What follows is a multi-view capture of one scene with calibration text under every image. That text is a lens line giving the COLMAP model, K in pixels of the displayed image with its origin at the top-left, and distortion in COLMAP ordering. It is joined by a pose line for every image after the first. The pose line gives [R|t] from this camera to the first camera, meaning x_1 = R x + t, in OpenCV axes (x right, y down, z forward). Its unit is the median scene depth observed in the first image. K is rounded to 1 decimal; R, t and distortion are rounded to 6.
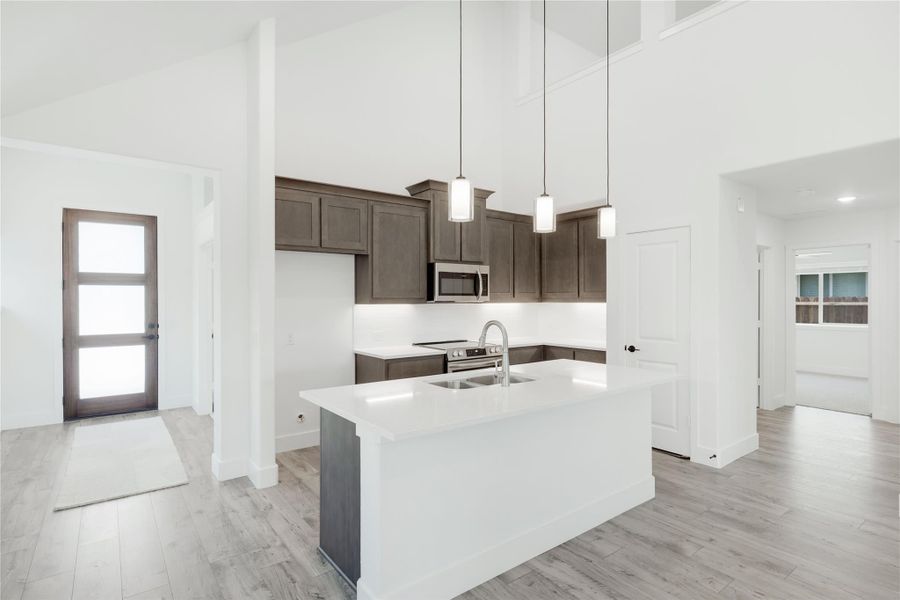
lens RADIAL K [[485.8, 0, 454.2], [0, 485.8, 298.4], [0, 0, 1]] dist [0.024958, 0.002731]
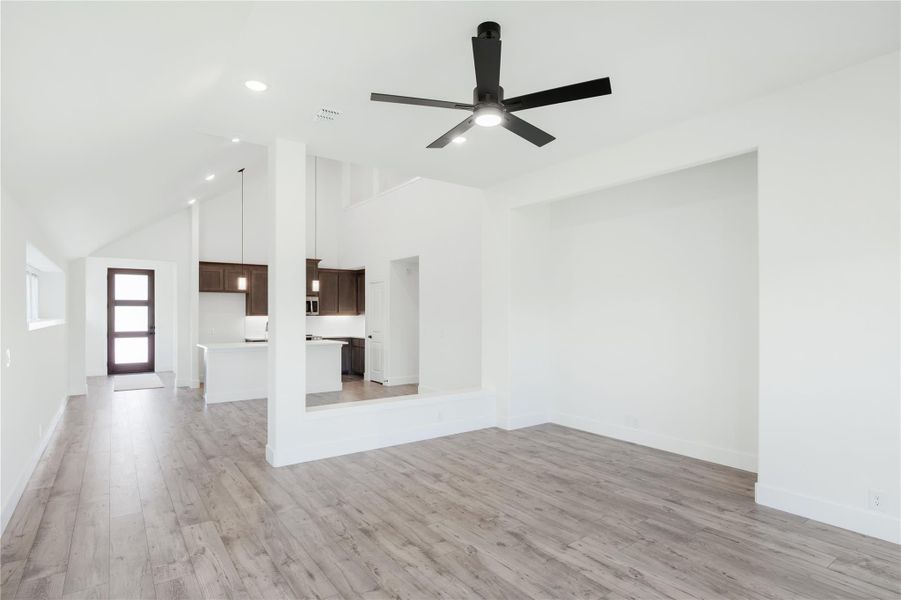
lens RADIAL K [[486.3, 0, 454.8], [0, 486.3, 308.7], [0, 0, 1]] dist [0.024958, 0.002731]
pose [[0.999016, 0.001647, -0.044317, 0.733519], [-0.001689, 0.999998, -0.000914, -0.019074], [0.044315, 0.000988, 0.999017, -0.971945]]
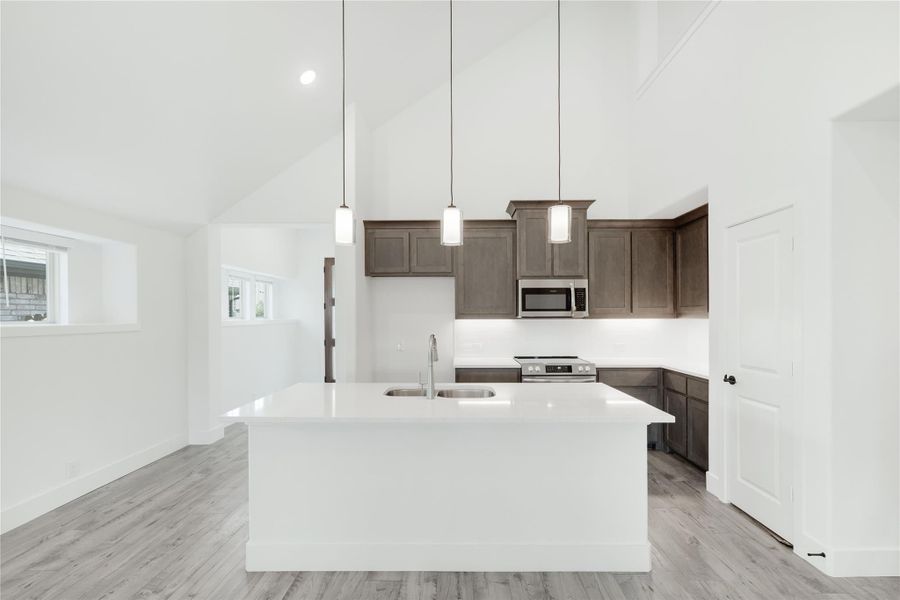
lens RADIAL K [[426.3, 0, 440.7], [0, 426.3, 311.9], [0, 0, 1]] dist [-0.000093, 0.000343]
pose [[0.767125, -0.005535, -0.641474, 0.397867], [0.000866, 0.999971, -0.007593, 0.002354], [0.641497, 0.005269, 0.767107, 0.186301]]
